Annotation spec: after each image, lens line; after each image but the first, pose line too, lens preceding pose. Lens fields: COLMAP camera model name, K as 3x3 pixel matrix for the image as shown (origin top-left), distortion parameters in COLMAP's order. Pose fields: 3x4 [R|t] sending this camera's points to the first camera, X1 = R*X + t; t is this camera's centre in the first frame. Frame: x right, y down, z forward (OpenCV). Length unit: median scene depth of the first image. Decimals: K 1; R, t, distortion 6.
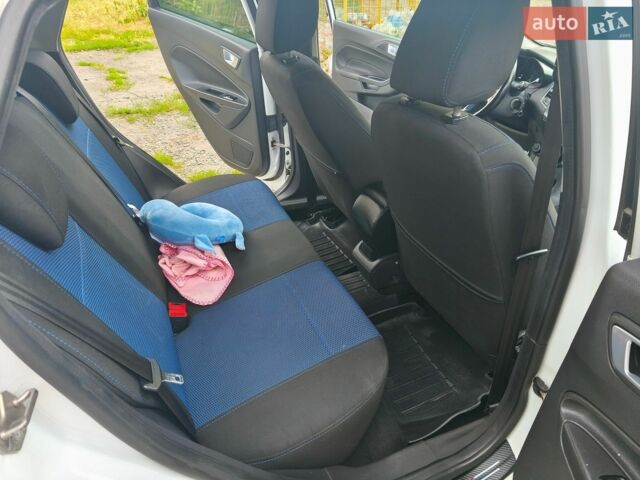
lens RADIAL K [[430.1, 0, 323.7], [0, 430.1, 236.3], [0, 0, 1]] dist [0.036185, -0.006652]
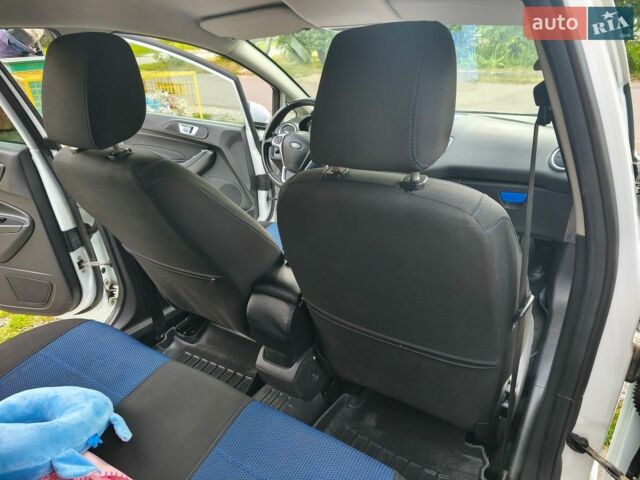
lens RADIAL K [[430.1, 0, 323.7], [0, 430.1, 236.3], [0, 0, 1]] dist [0.036185, -0.006652]
pose [[0.836276, -0.261485, 0.481942, -0.141003], [0.331095, 0.941443, -0.063728, -0.090440], [-0.437057, 0.212863, 0.873883, 0.183212]]
